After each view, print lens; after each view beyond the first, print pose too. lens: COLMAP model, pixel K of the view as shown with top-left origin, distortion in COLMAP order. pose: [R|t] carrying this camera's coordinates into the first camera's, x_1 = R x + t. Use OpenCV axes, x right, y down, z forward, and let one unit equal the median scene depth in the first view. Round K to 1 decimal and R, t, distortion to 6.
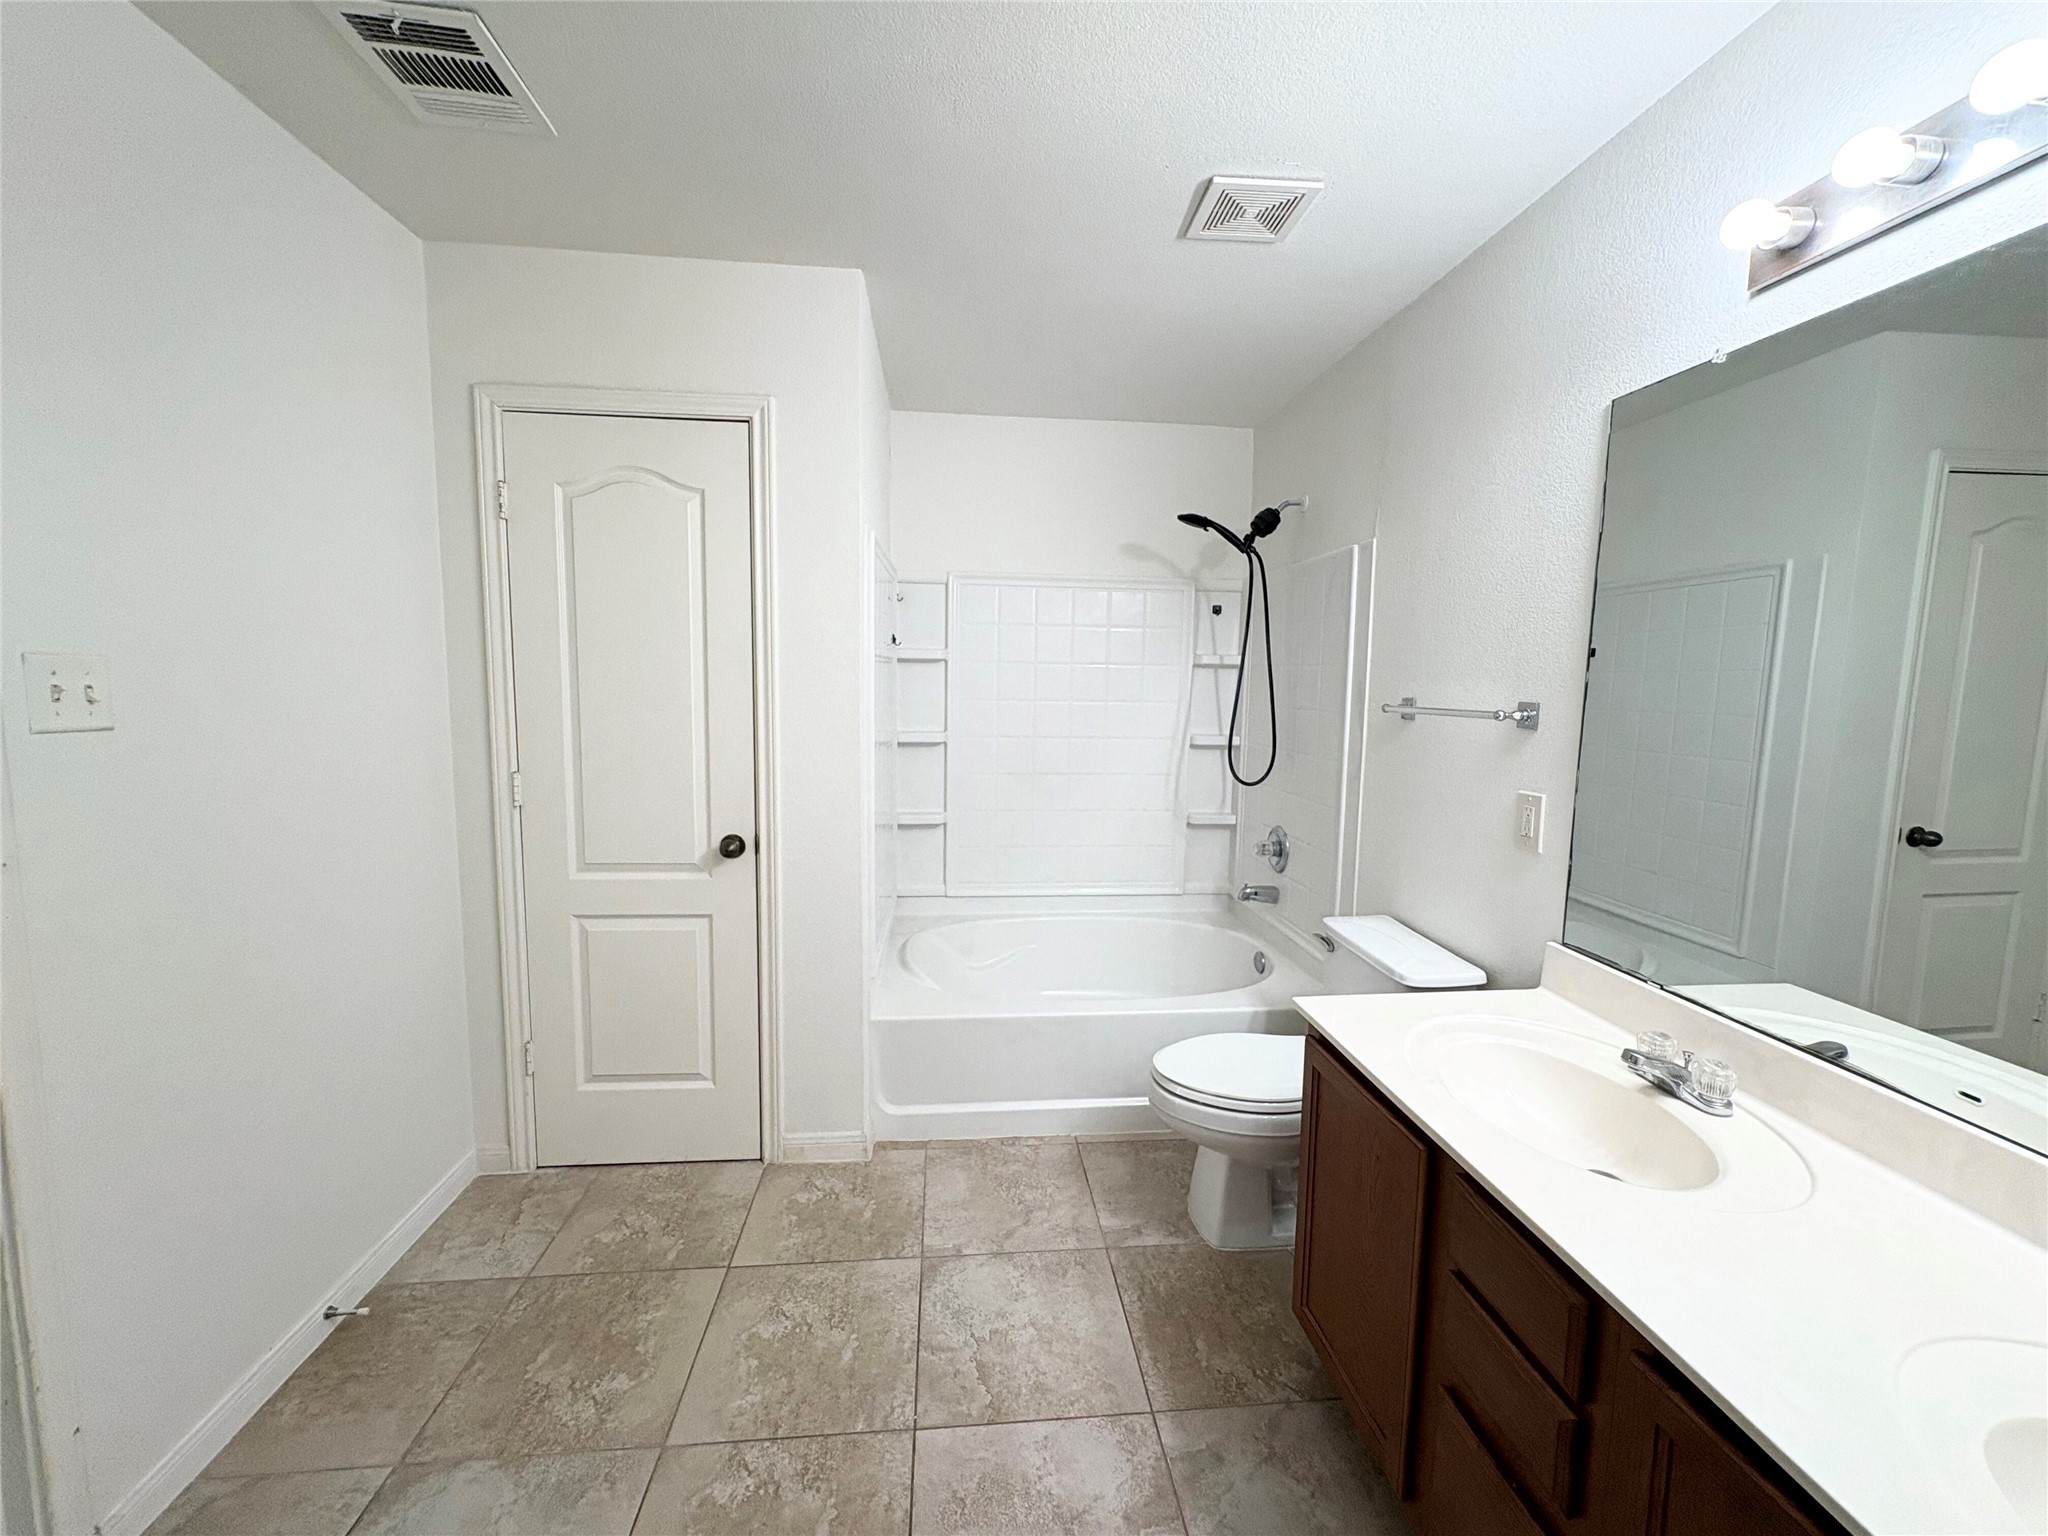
lens RADIAL K [[810.7, 0, 1004.1], [0, 810.7, 783.2], [0, 0, 1]] dist [0.002284, 0.000734]
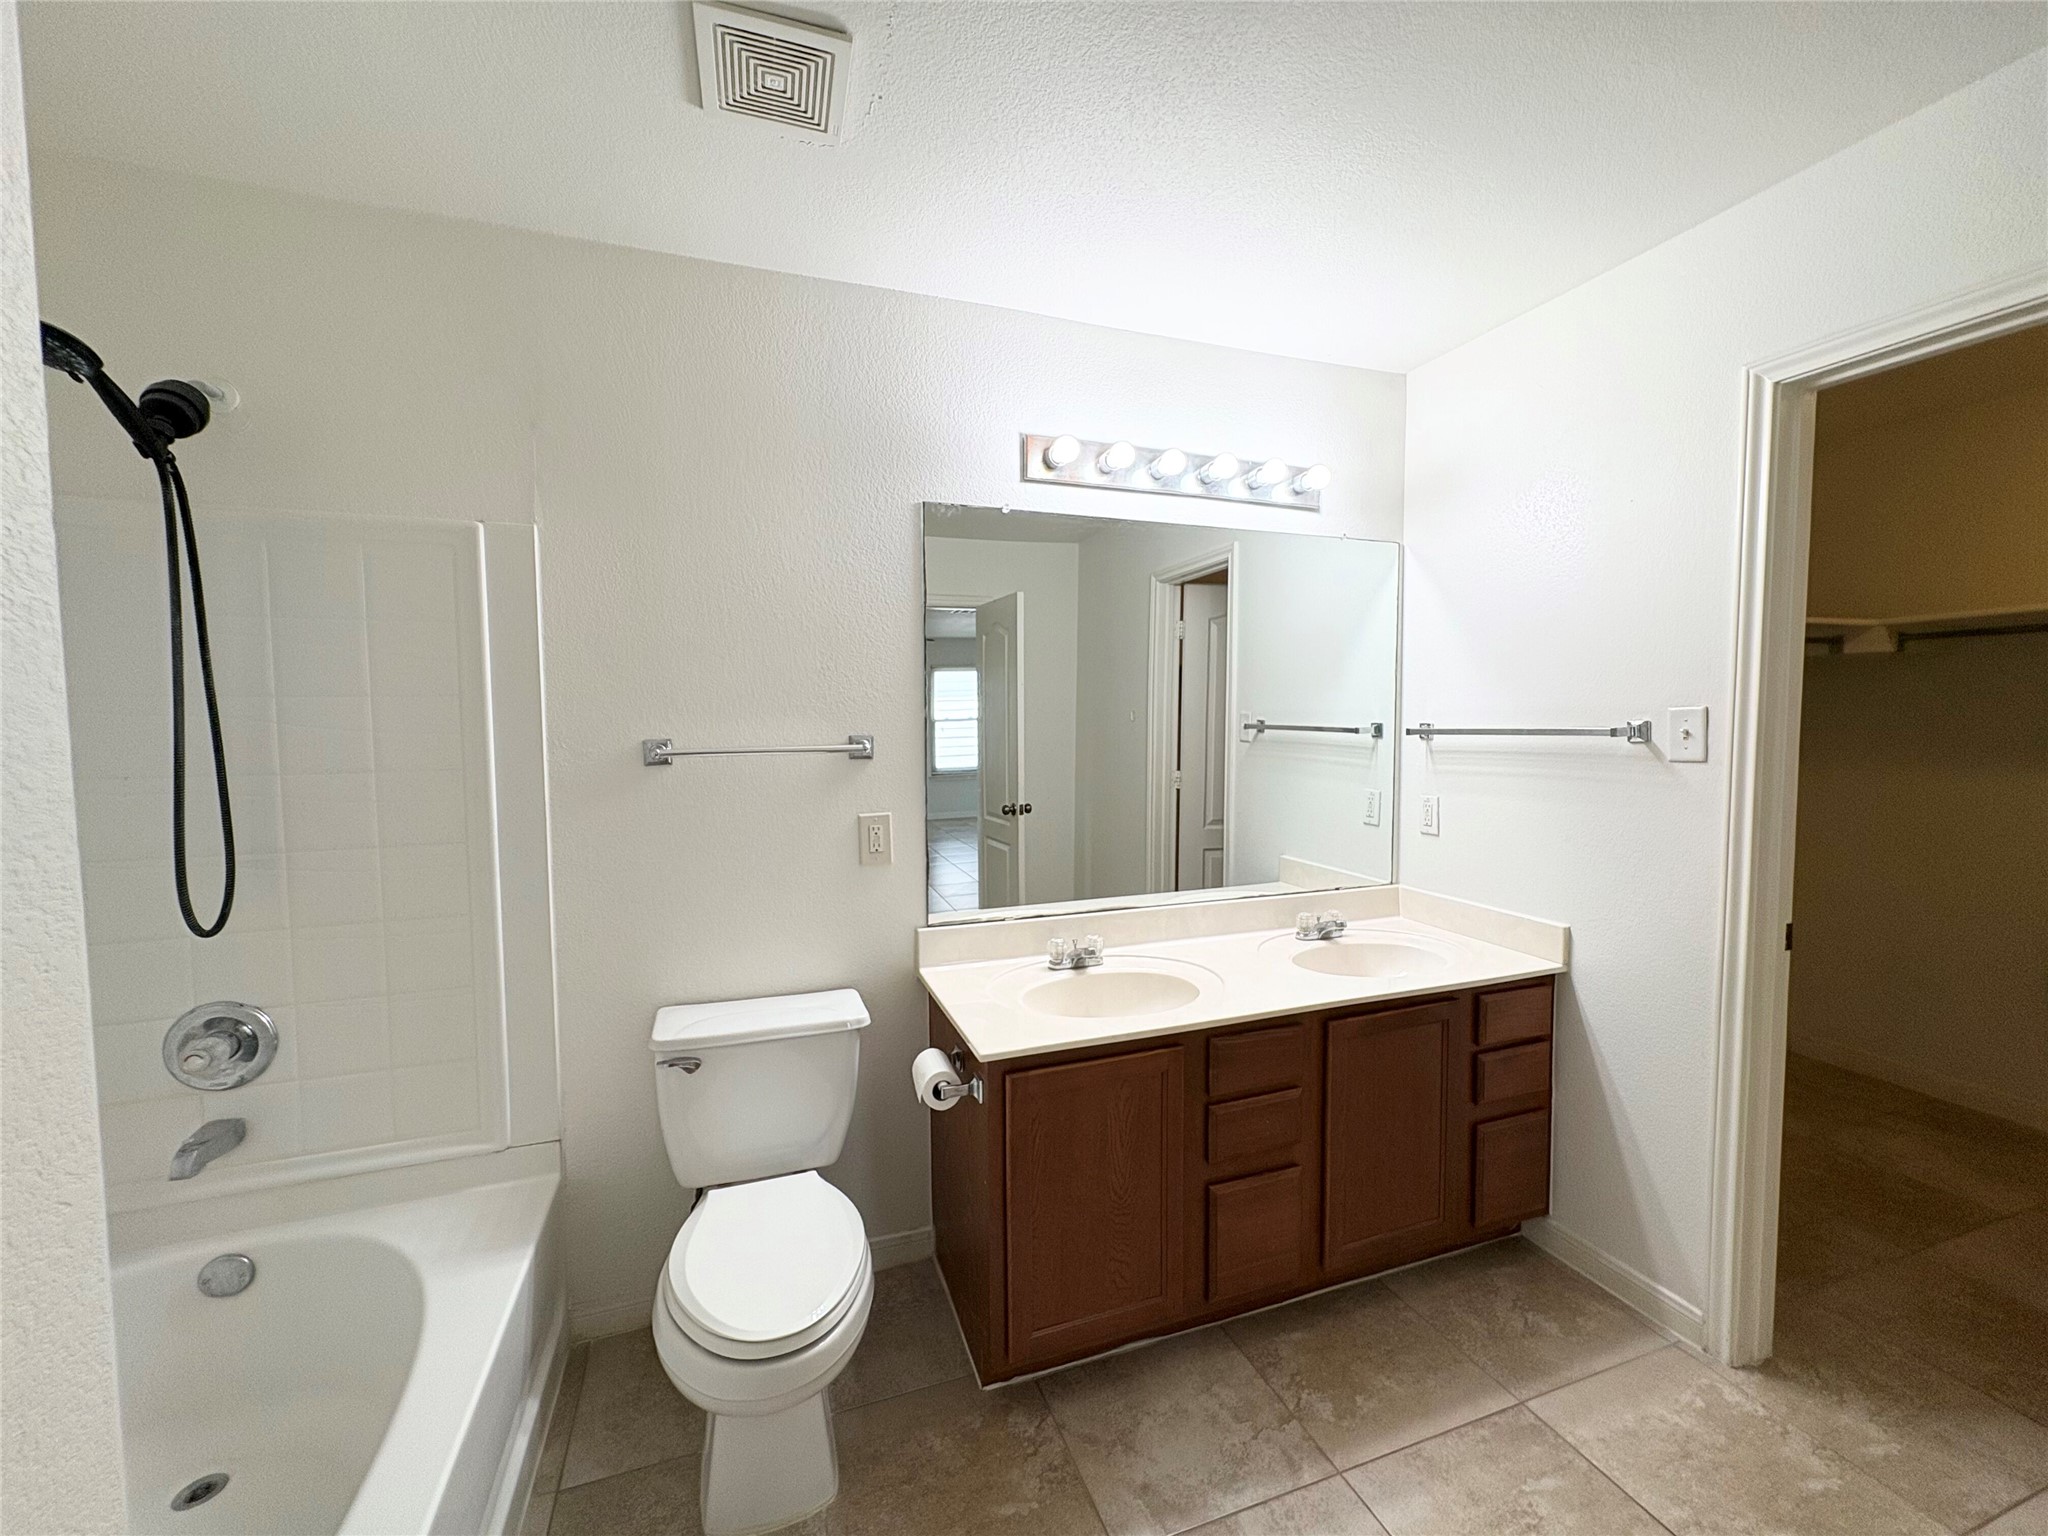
lens RADIAL K [[810.7, 0, 1045.4], [0, 810.7, 776.8], [0, 0, 1]] dist [0.002284, 0.000734]
pose [[-0.267358, -0.081433, 0.960150, -0.524891], [0.128751, 0.984469, 0.119347, -0.150907], [-0.954957, 0.155529, -0.252721, 1.086794]]
